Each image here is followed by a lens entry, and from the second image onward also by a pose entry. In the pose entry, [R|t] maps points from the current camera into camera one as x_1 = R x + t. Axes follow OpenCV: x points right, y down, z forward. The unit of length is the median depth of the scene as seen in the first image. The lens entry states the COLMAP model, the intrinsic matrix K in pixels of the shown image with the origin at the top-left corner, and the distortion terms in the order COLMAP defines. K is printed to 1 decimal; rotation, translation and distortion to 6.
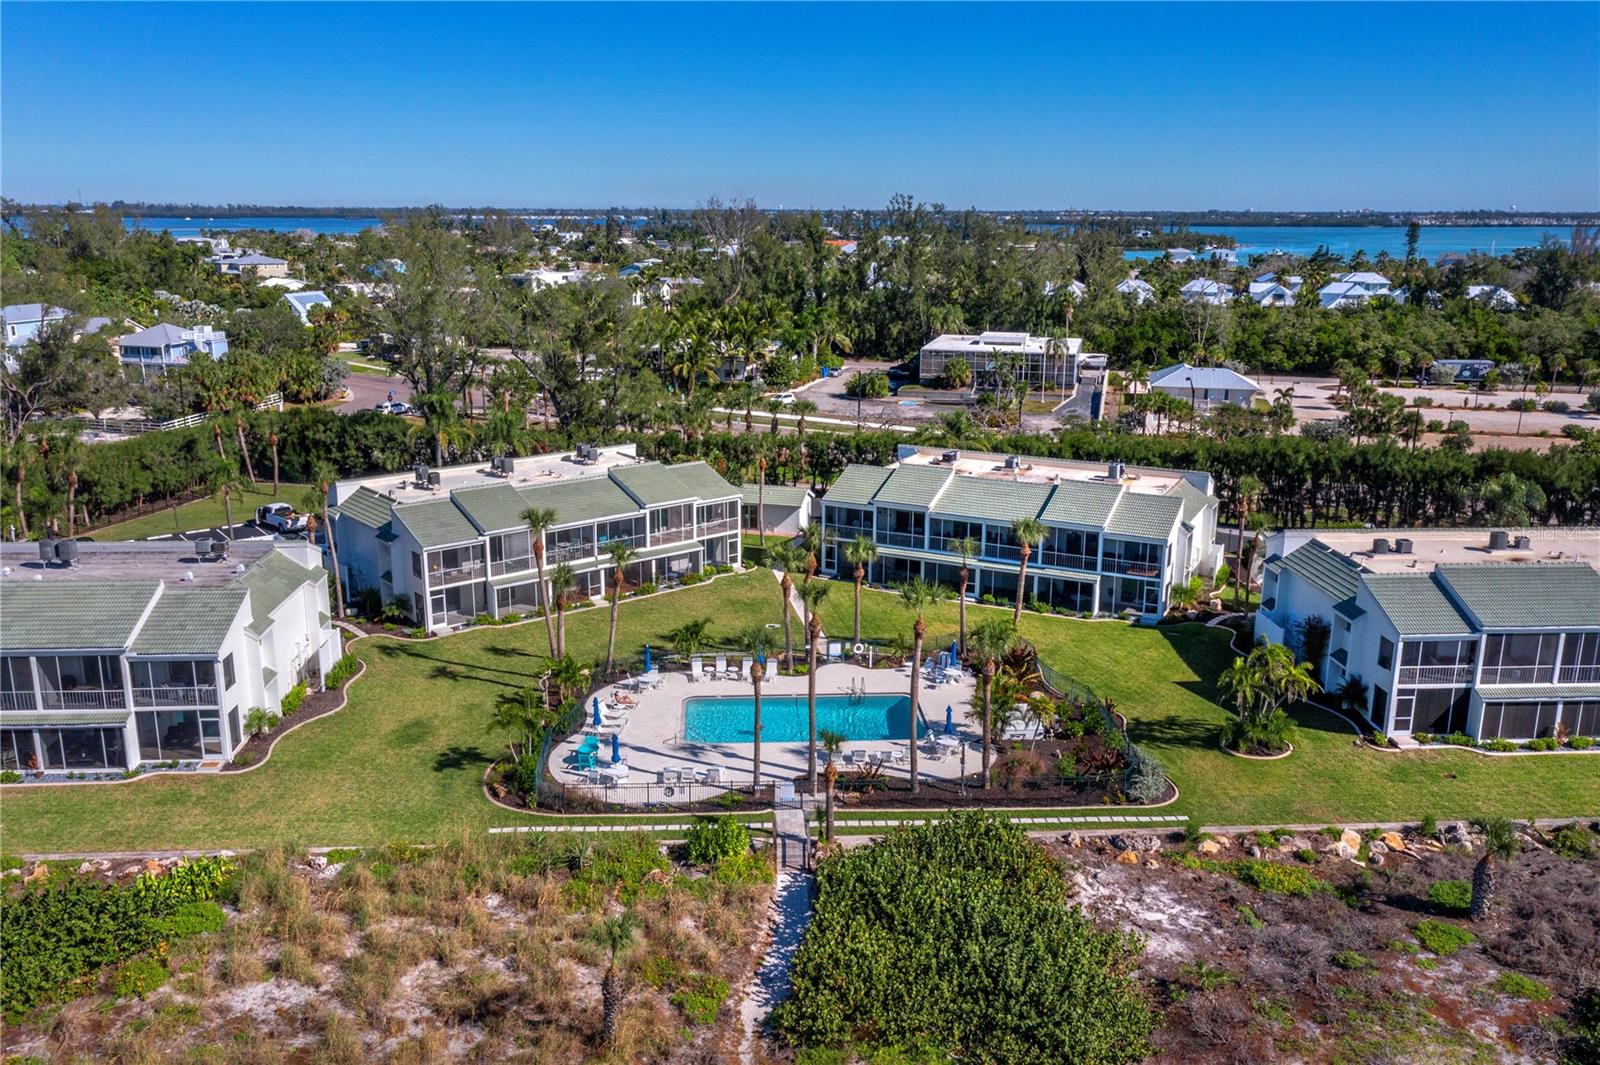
lens RADIAL K [[1312.3, 0, 819.6], [0, 1312.3, 537.2], [0, 0, 1]] dist [-0.028718, 0.084061]
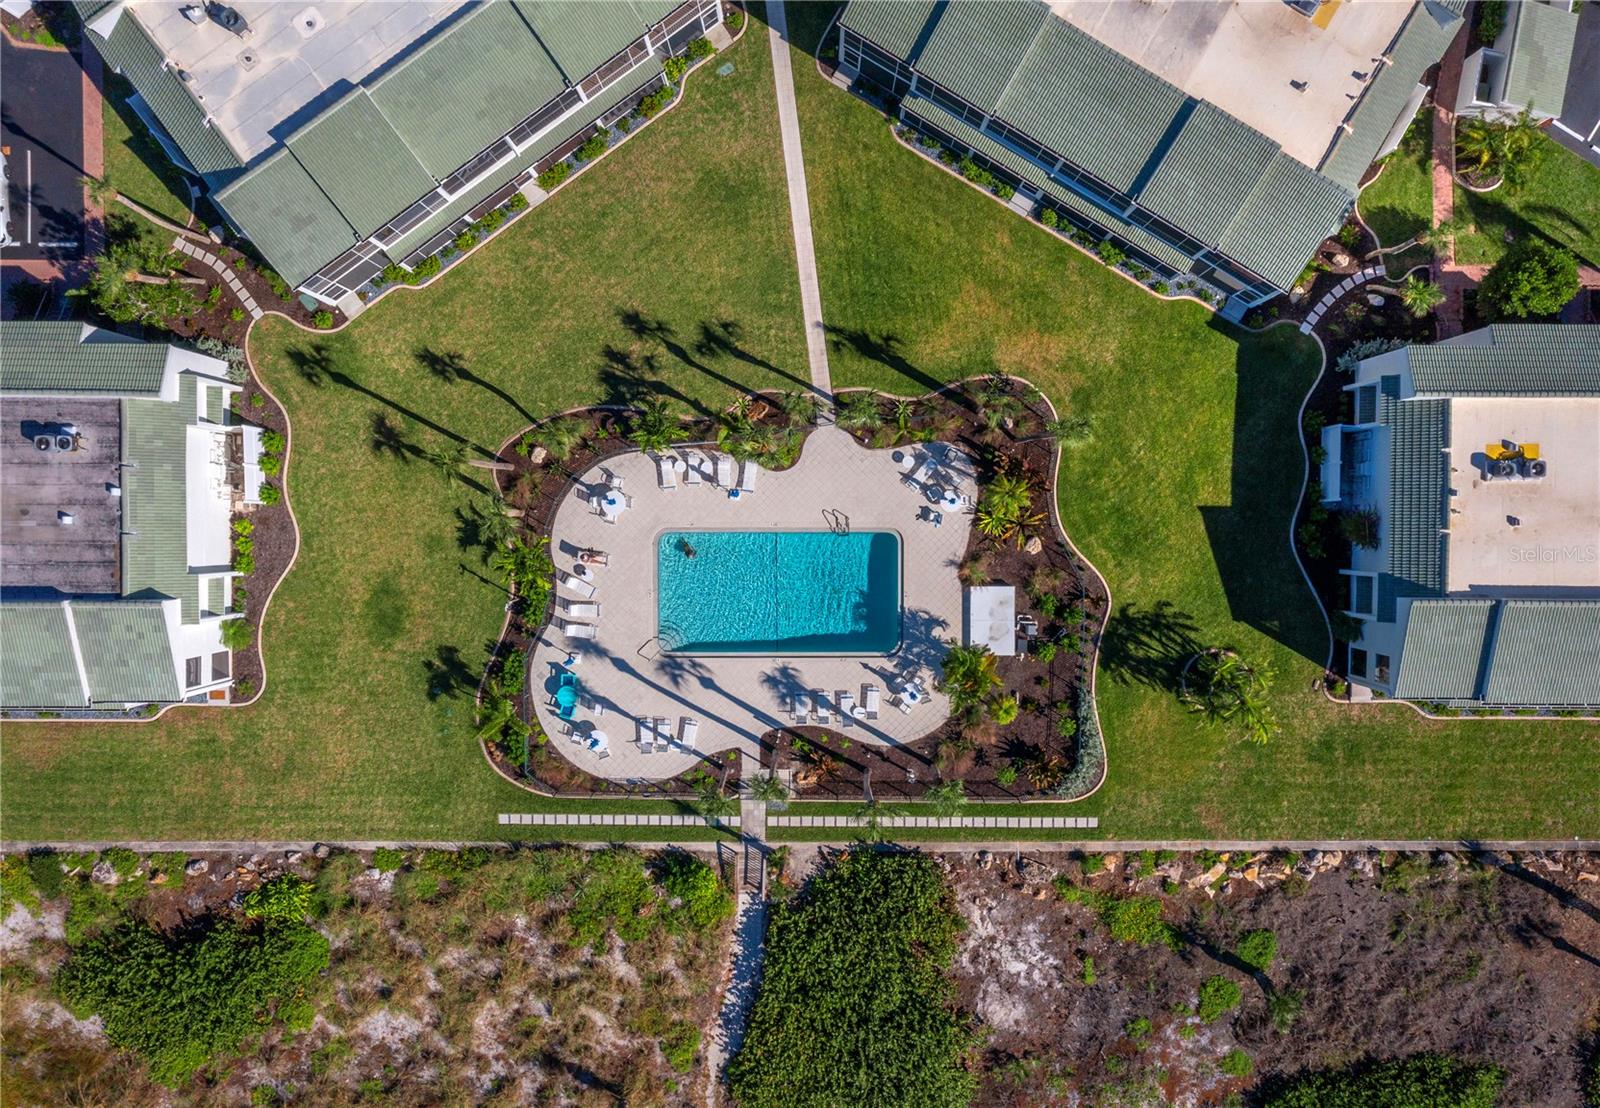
lens RADIAL K [[1347.1, 0, 876.4], [0, 1347.1, 555.2], [0, 0, 1]] dist [-0.001216, 0.018005]
pose [[0.996686, 0.078978, 0.019478, 0.041070], [-0.036473, 0.219855, 0.974851, -0.921638], [0.072710, -0.972330, 0.222007, 0.878853]]
